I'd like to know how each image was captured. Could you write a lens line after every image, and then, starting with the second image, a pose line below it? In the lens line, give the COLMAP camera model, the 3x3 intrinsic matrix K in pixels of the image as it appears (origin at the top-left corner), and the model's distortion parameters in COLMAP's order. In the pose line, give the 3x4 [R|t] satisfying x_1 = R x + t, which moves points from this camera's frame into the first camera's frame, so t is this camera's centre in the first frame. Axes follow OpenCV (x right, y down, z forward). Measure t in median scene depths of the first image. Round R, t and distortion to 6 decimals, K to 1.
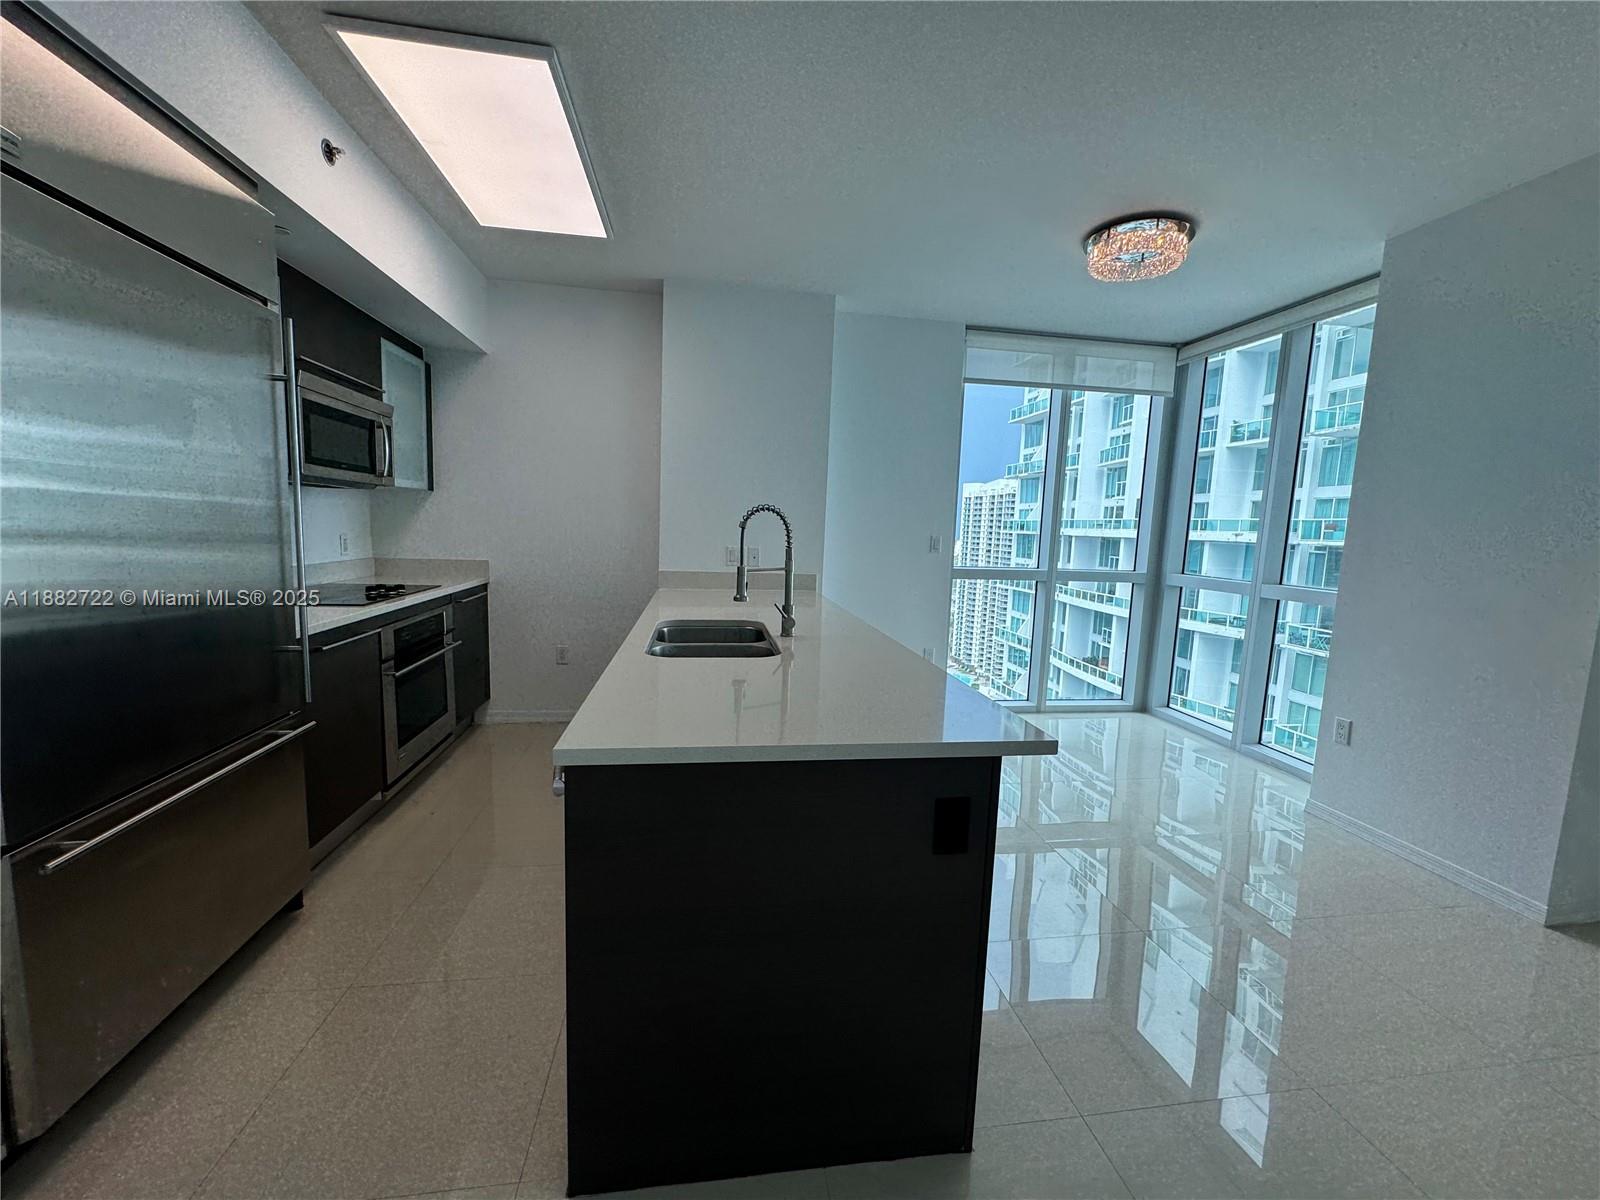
lens RADIAL K [[638.9, 0, 801.3], [0, 638.9, 598.7], [0, 0, 1]] dist [-0.003158, -0.000219]
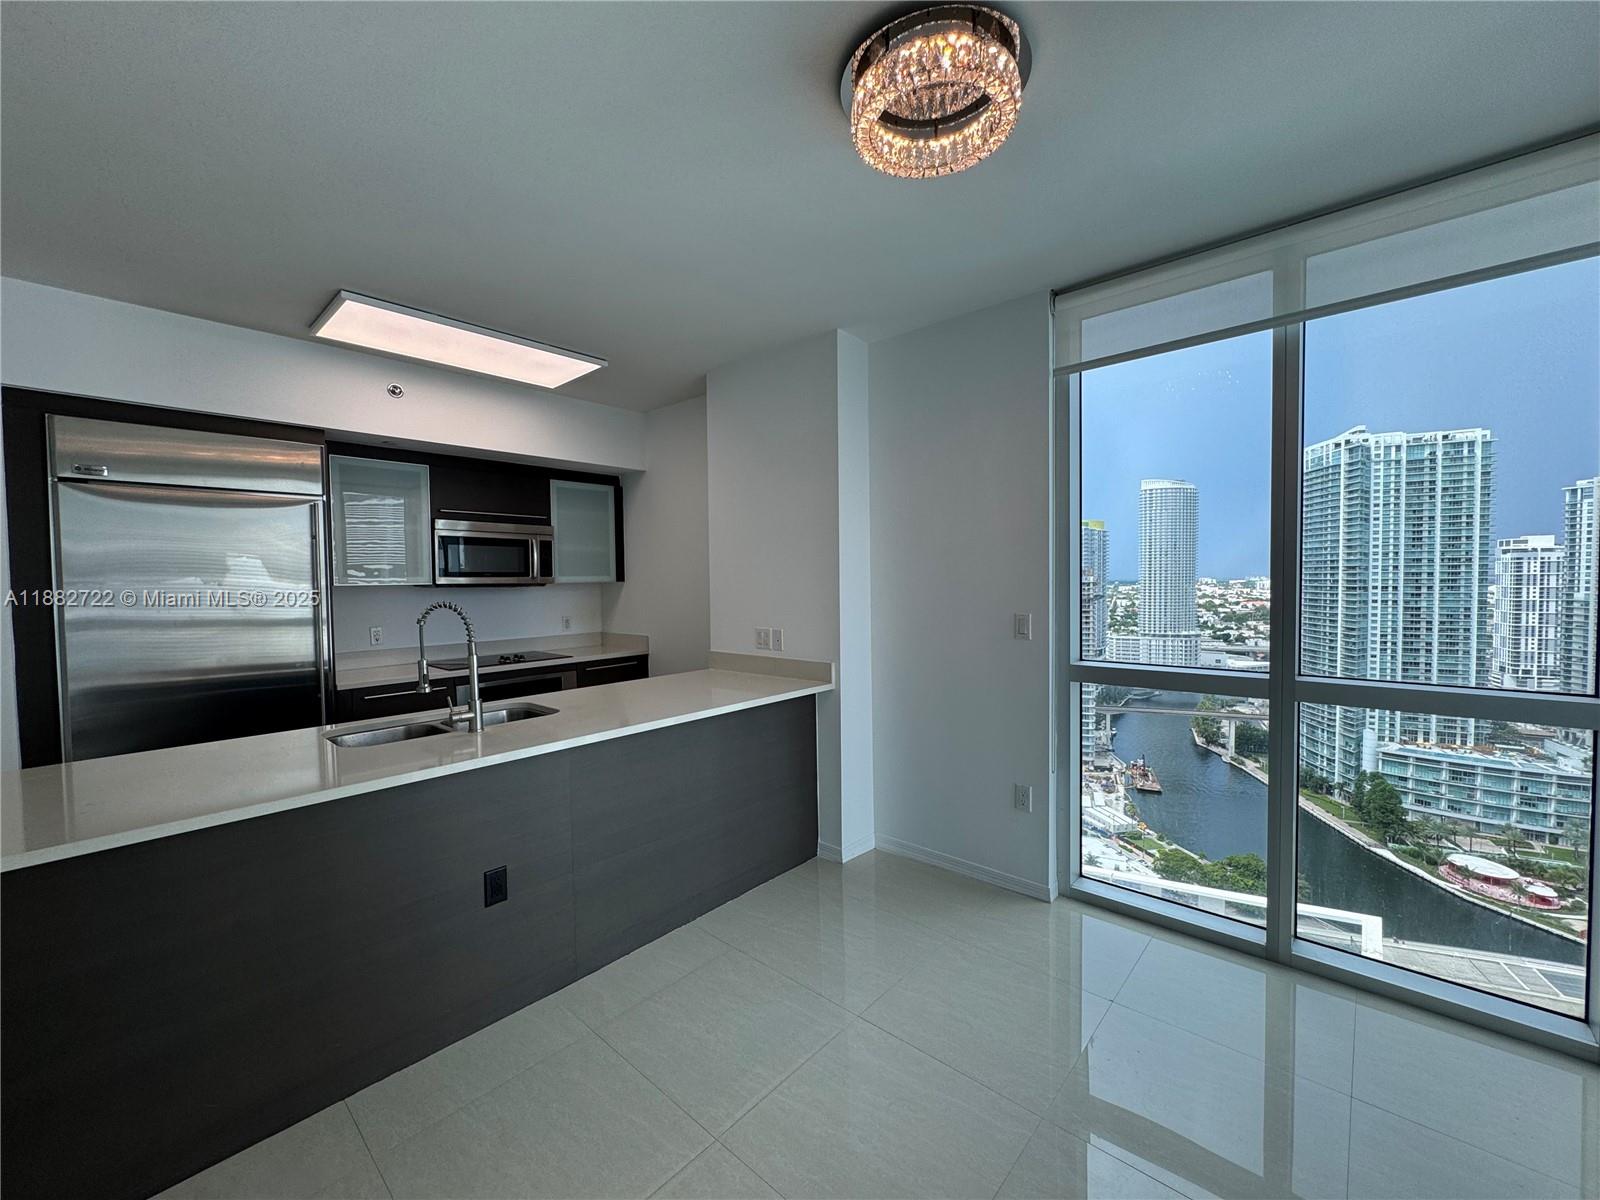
lens RADIAL K [[638.9, 0, 799.4], [0, 638.9, 601.0], [0, 0, 1]] dist [-0.003158, -0.000219]
pose [[0.628225, -0.016128, -0.777865, 0.694979], [-0.052450, 0.996633, -0.063025, -0.069887], [0.776262, 0.080393, 0.625263, 0.491816]]
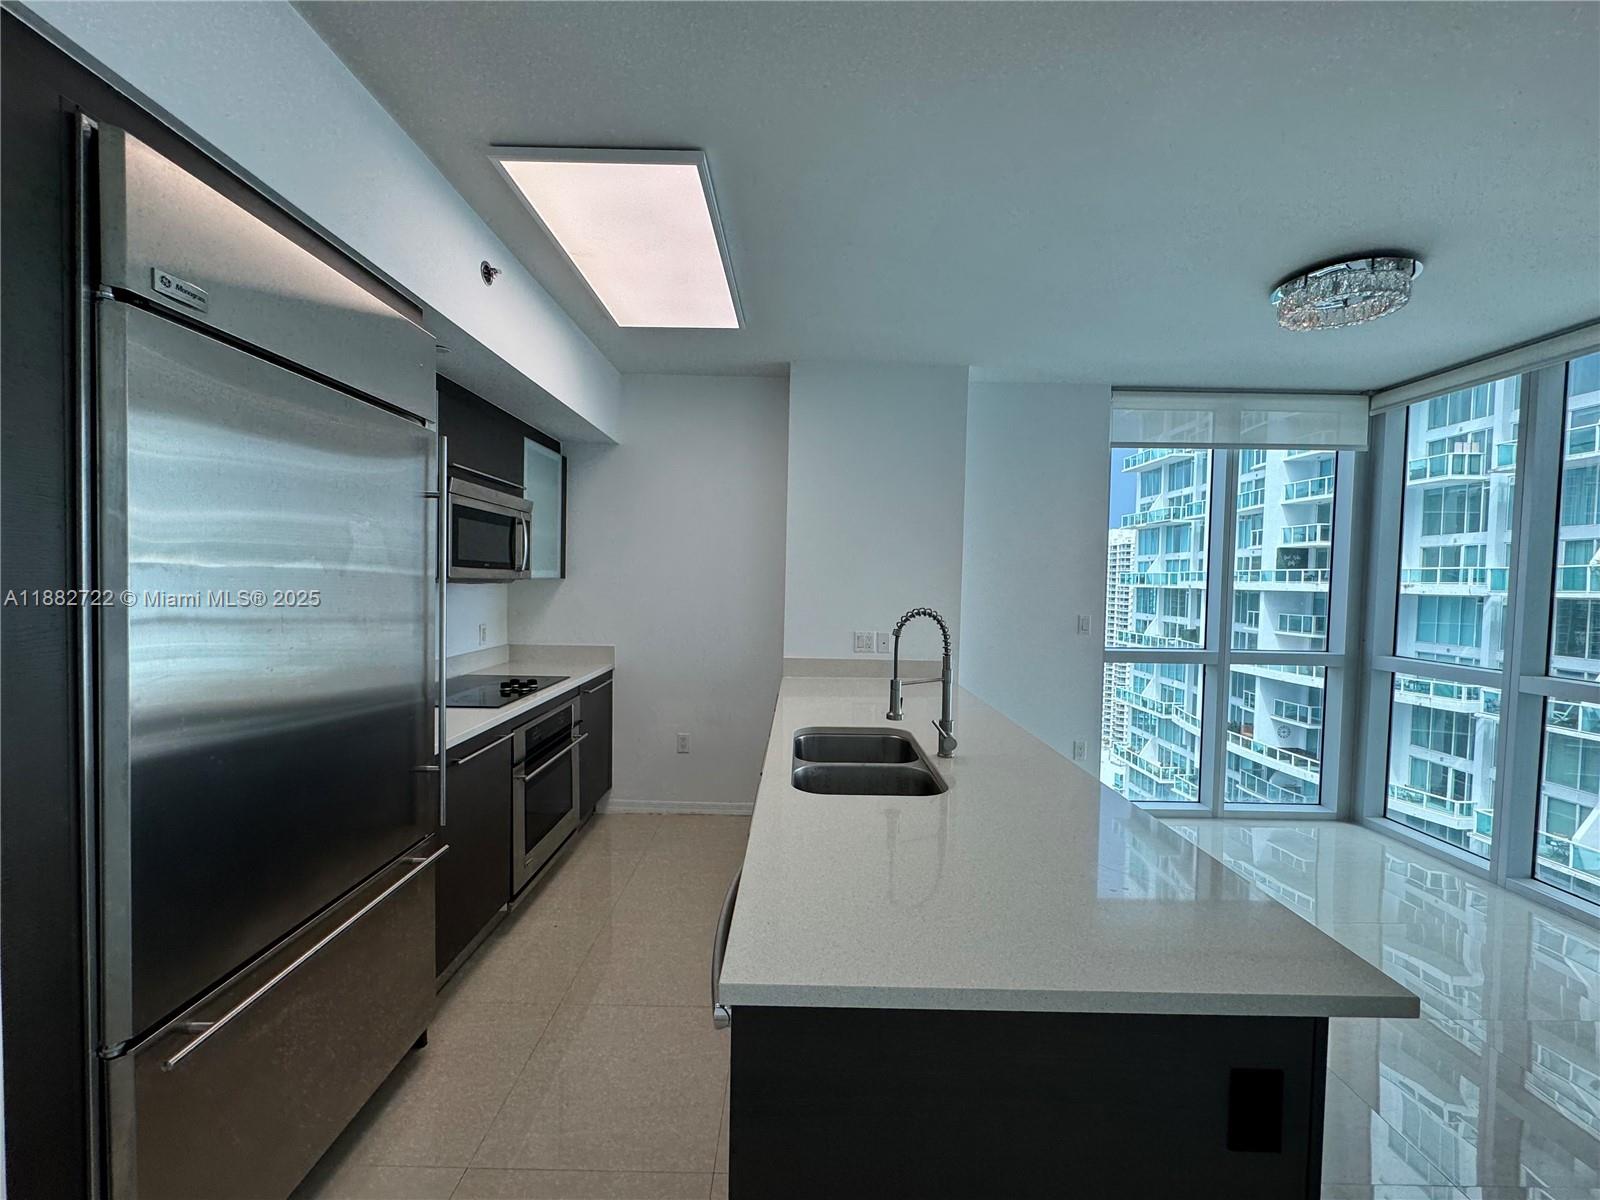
lens RADIAL K [[638.9, 0, 801.1], [0, 638.9, 598.4], [0, 0, 1]] dist [-0.003158, -0.000219]
pose [[0.987749, -0.011879, -0.155600, -0.050676], [-0.001807, 0.996161, -0.087523, -0.051537], [0.156042, 0.086732, 0.983935, 0.064505]]
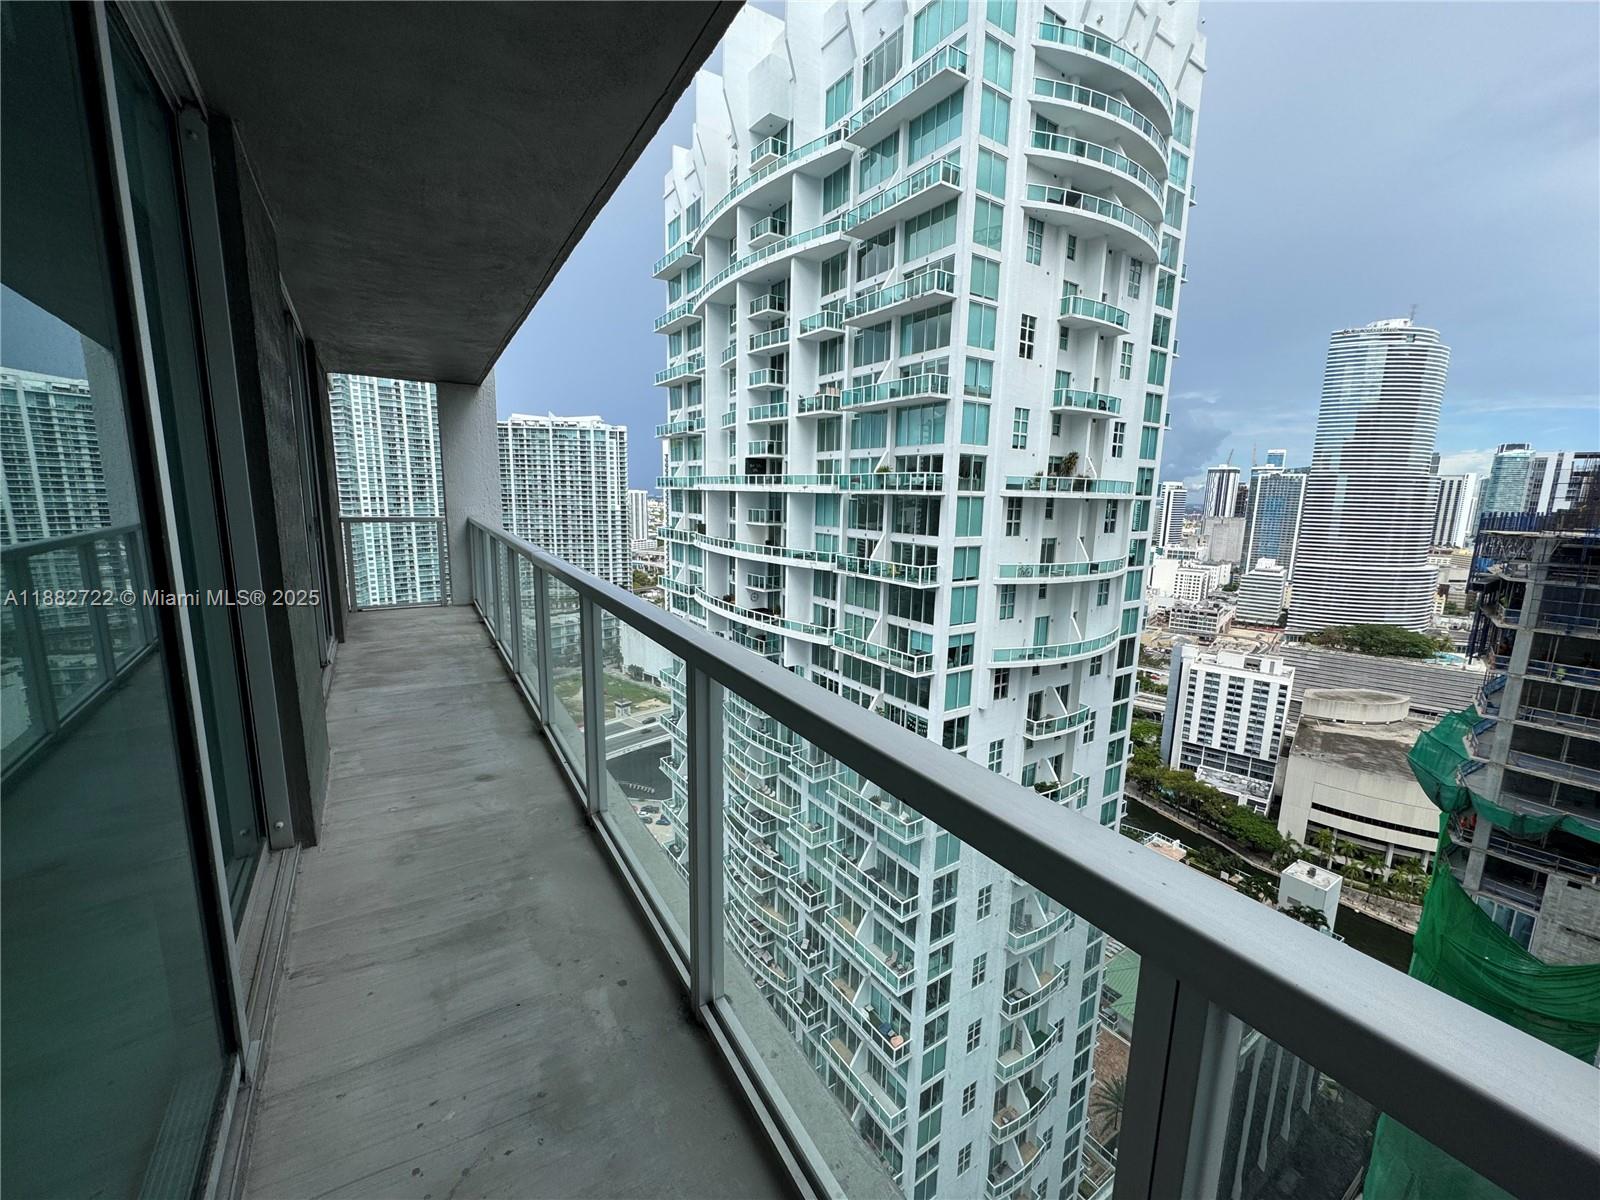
lens RADIAL K [[638.9, 0, 800.0], [0, 638.9, 601.5], [0, 0, 1]] dist [-0.003158, -0.000219]
pose [[0.907491, -0.090599, 0.410185, 1.341817], [0.061643, 0.994616, 0.083305, 0.200714], [-0.415524, -0.050314, 0.908189, -1.675333]]
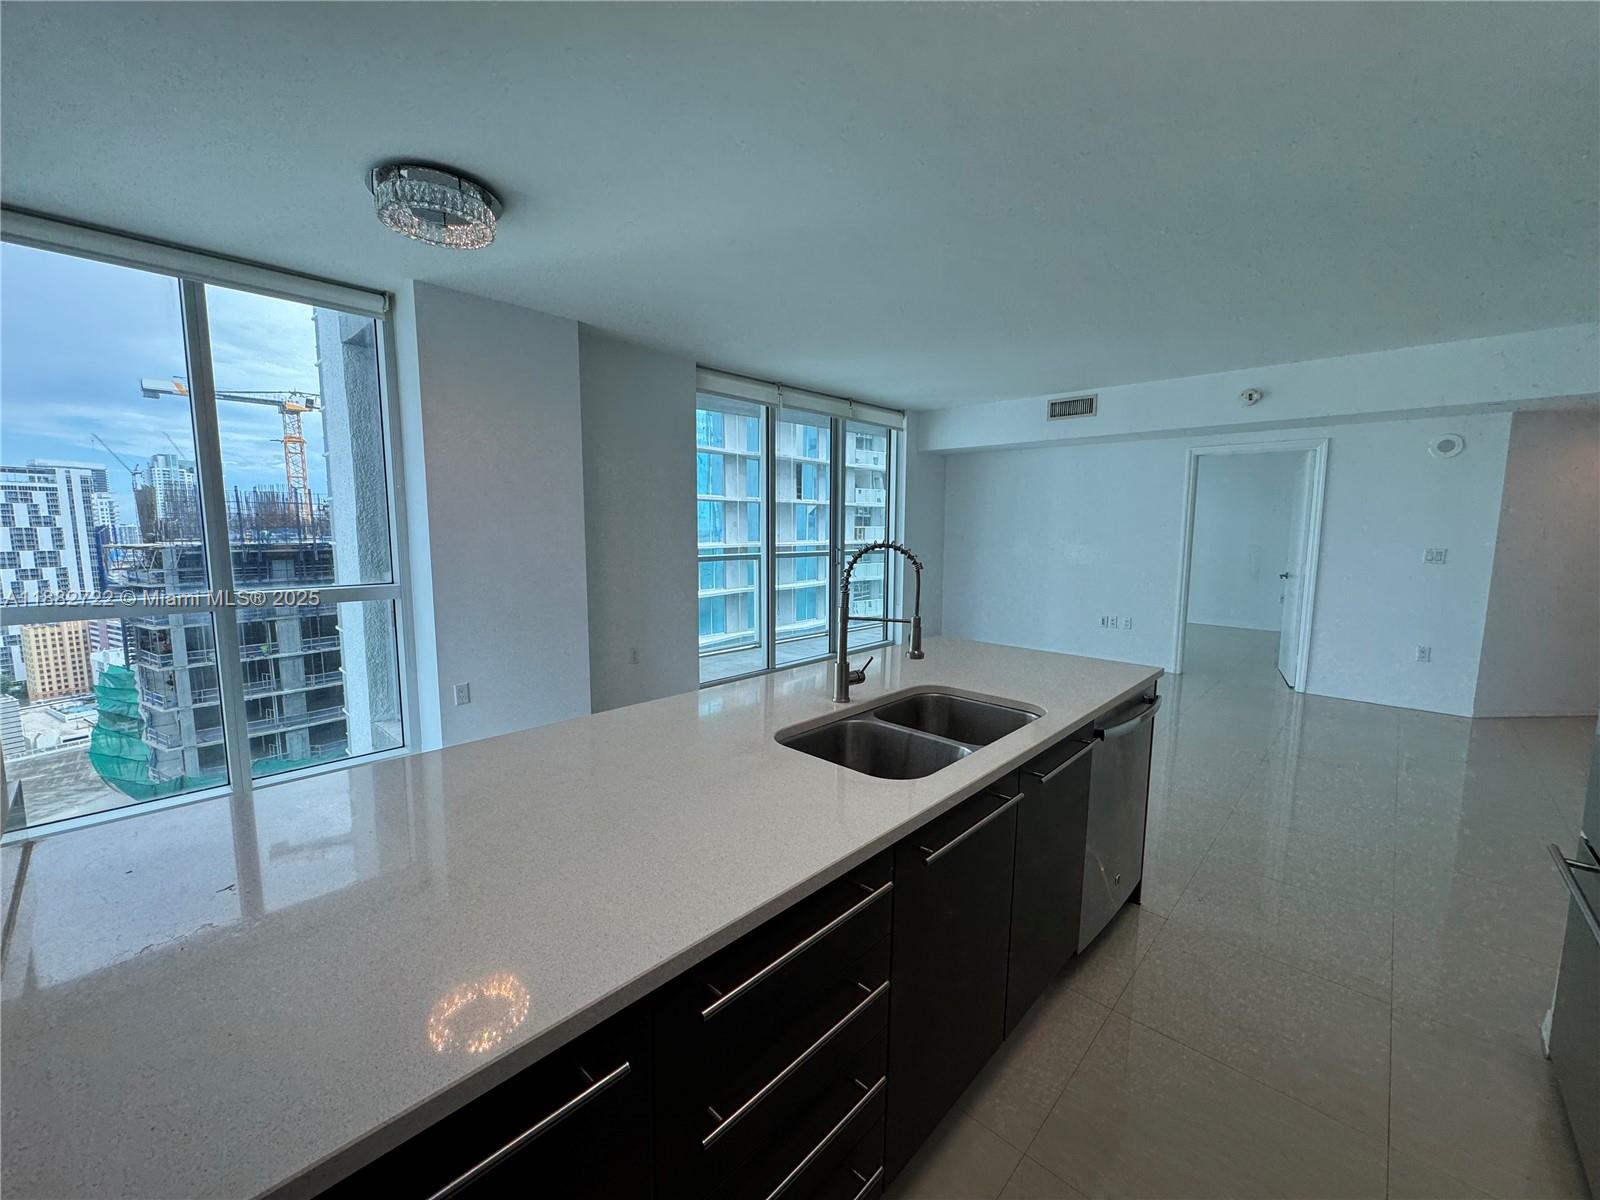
lens RADIAL K [[638.9, 0, 802.4], [0, 638.9, 598.3], [0, 0, 1]] dist [-0.003158, -0.000219]
pose [[-0.616681, -0.130232, 0.776366, -0.447488], [0.060423, 0.975481, 0.211628, -0.156674], [-0.784891, 0.177417, -0.593691, 0.992935]]
